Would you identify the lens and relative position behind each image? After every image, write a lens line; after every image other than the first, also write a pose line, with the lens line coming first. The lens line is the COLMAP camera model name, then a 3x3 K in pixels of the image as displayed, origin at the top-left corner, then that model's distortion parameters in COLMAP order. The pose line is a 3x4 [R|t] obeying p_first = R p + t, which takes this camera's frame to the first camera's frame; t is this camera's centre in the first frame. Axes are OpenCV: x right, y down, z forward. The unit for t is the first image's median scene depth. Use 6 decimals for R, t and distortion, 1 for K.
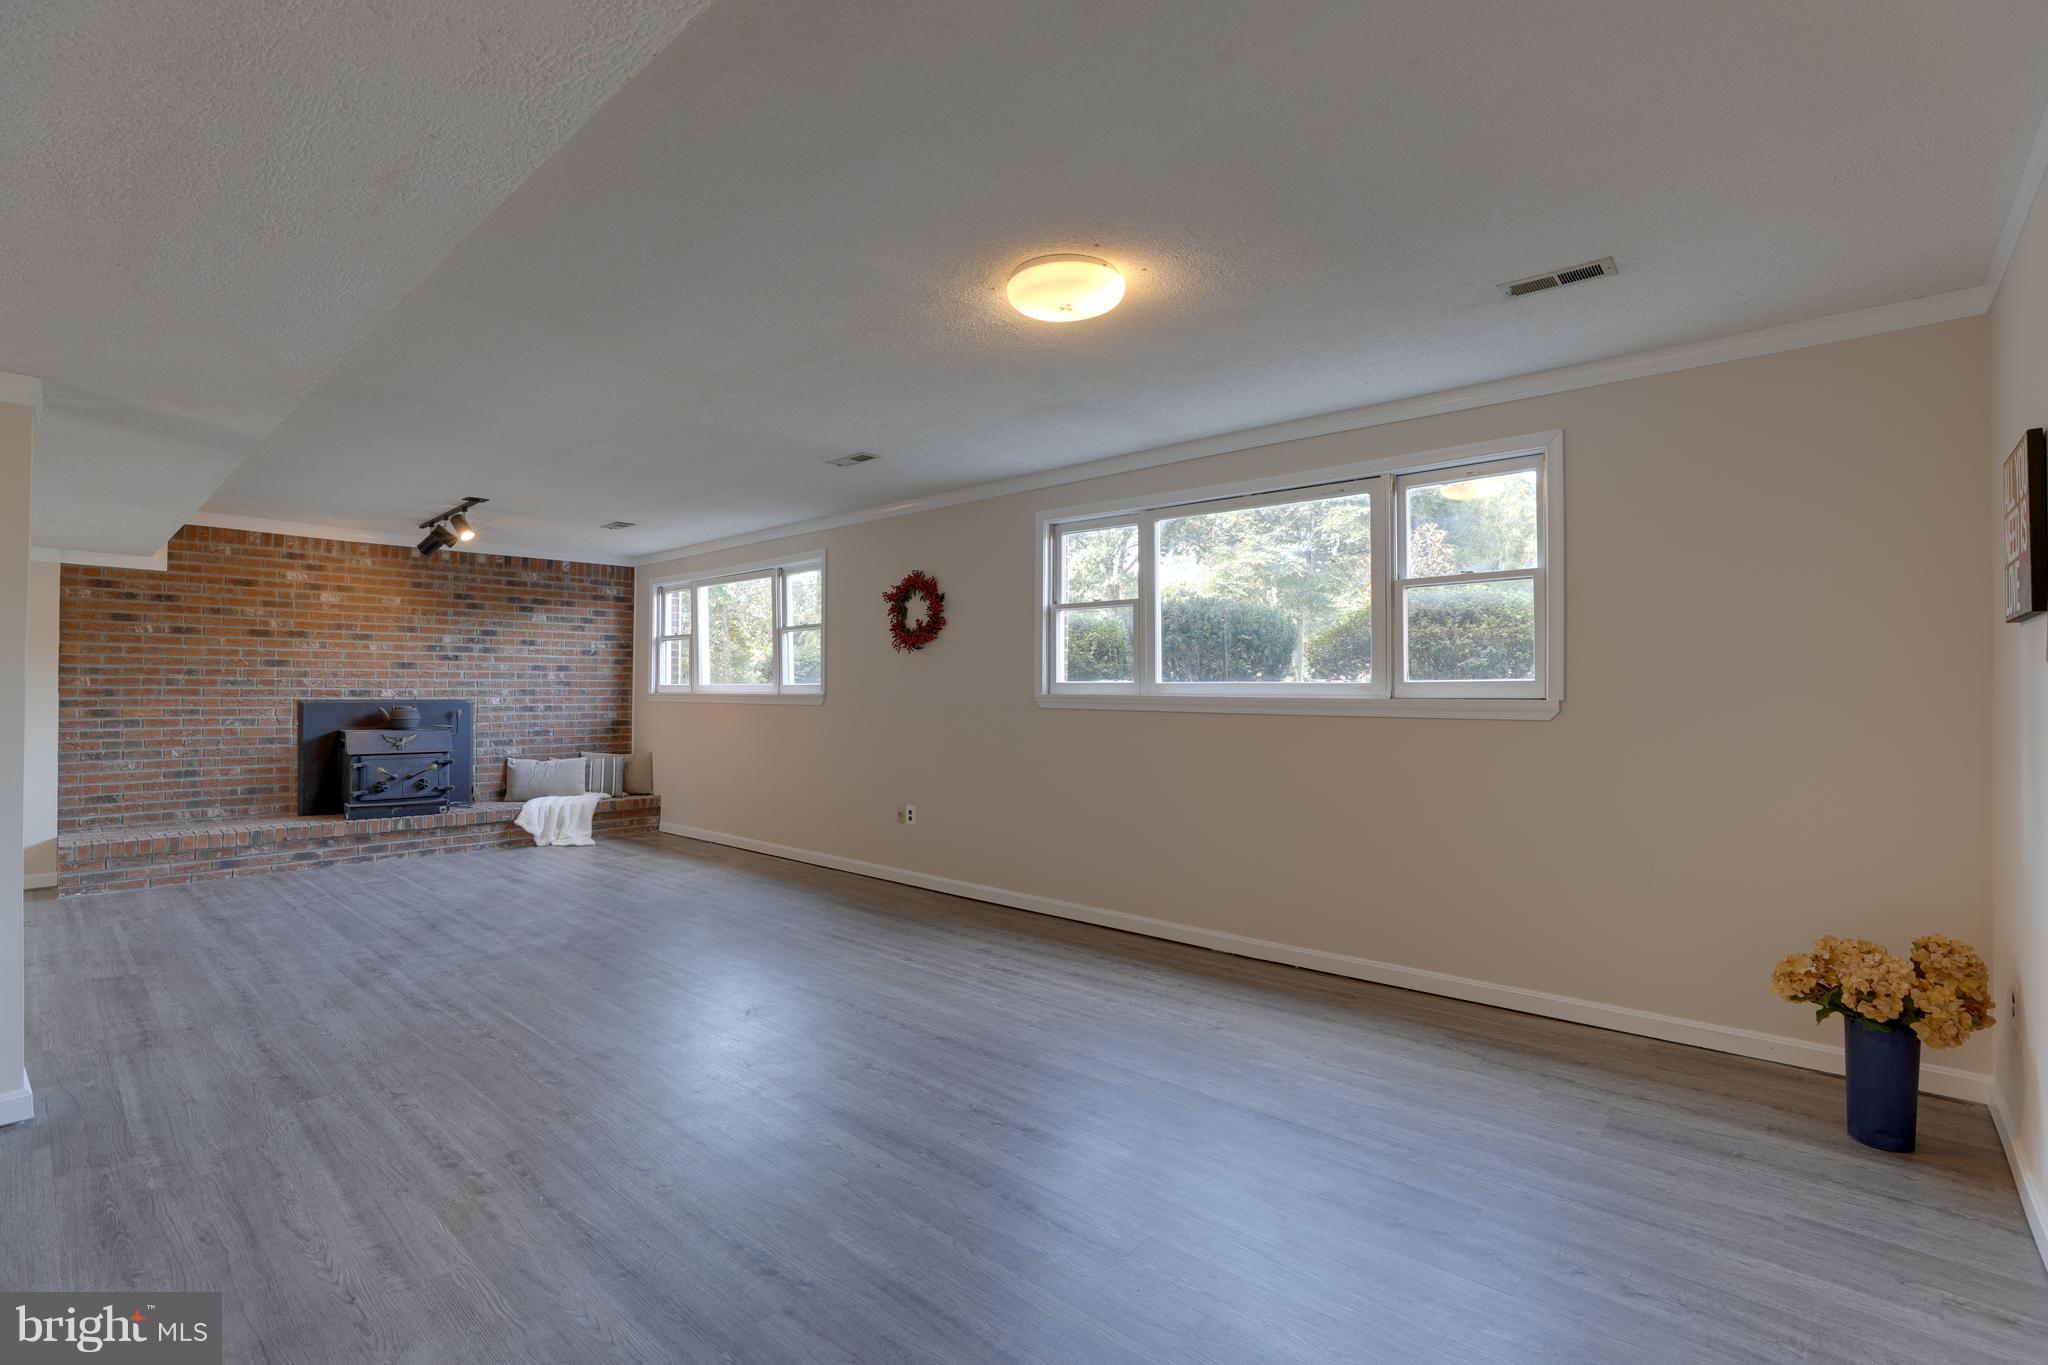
lens RADIAL K [[933.9, 0, 1024.0], [0, 933.9, 682.5], [0, 0, 1]] dist [-0.044085, 0.014416]
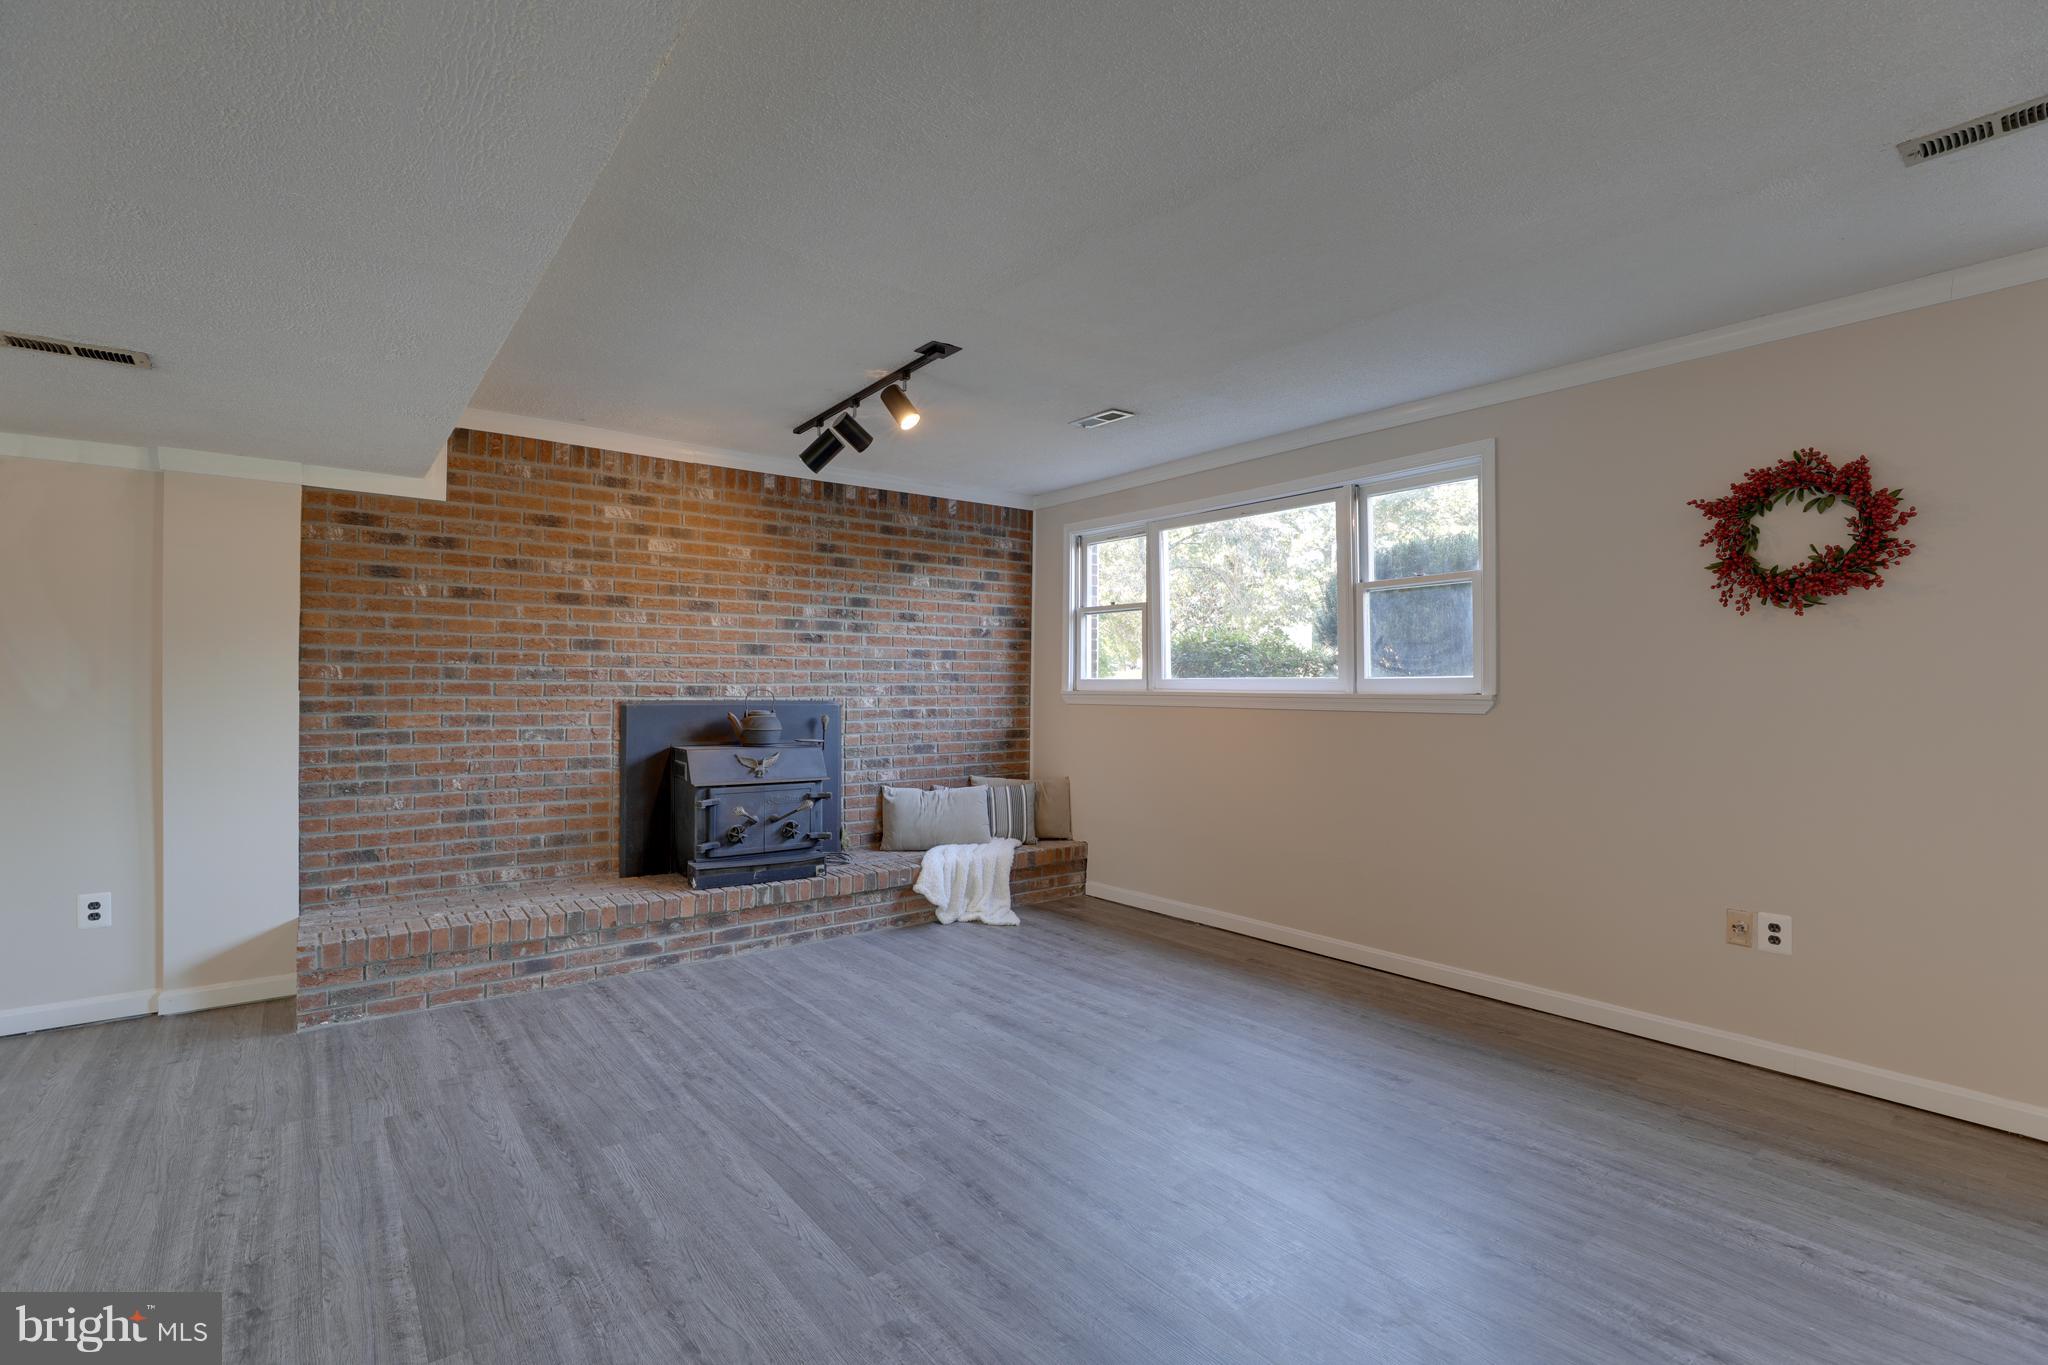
lens RADIAL K [[933.9, 0, 1024.0], [0, 933.9, 682.5], [0, 0, 1]] dist [-0.044085, 0.014416]
pose [[0.985376, 0.000832, -0.170392, -0.391970], [-0.000257, 0.999994, 0.003399, 0.003357], [0.170394, -0.003305, 0.985370, 0.390339]]
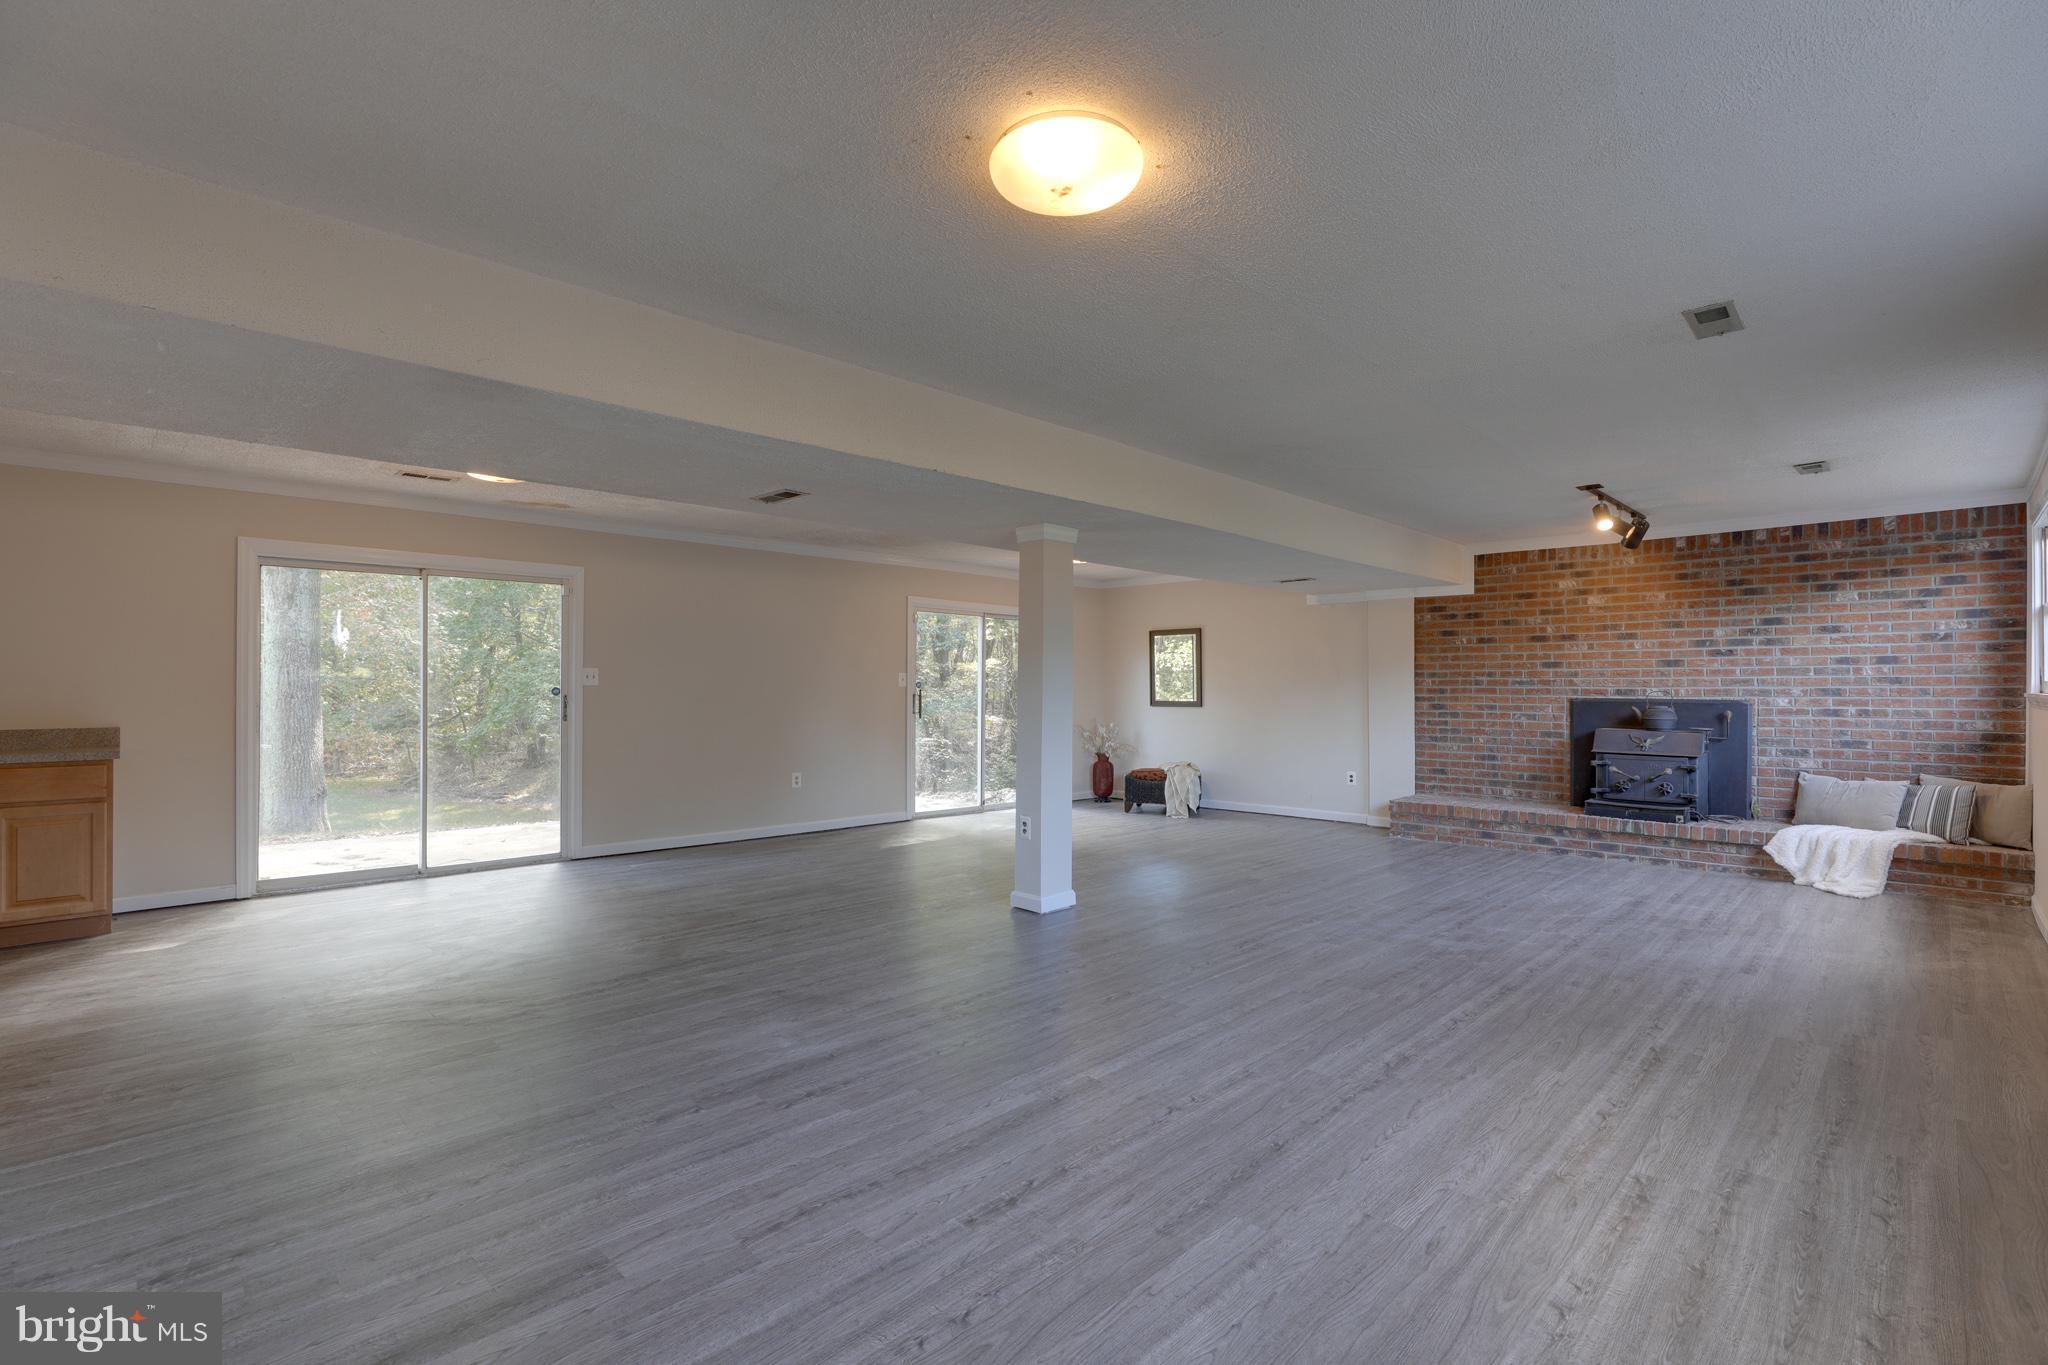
lens RADIAL K [[933.9, 0, 1024.0], [0, 933.9, 682.5], [0, 0, 1]] dist [-0.044085, 0.014416]
pose [[-0.056956, -0.008453, -0.998341, 0.331342], [0.006537, 0.999940, -0.008840, 0.005771], [0.998355, -0.007030, -0.056897, 0.413596]]
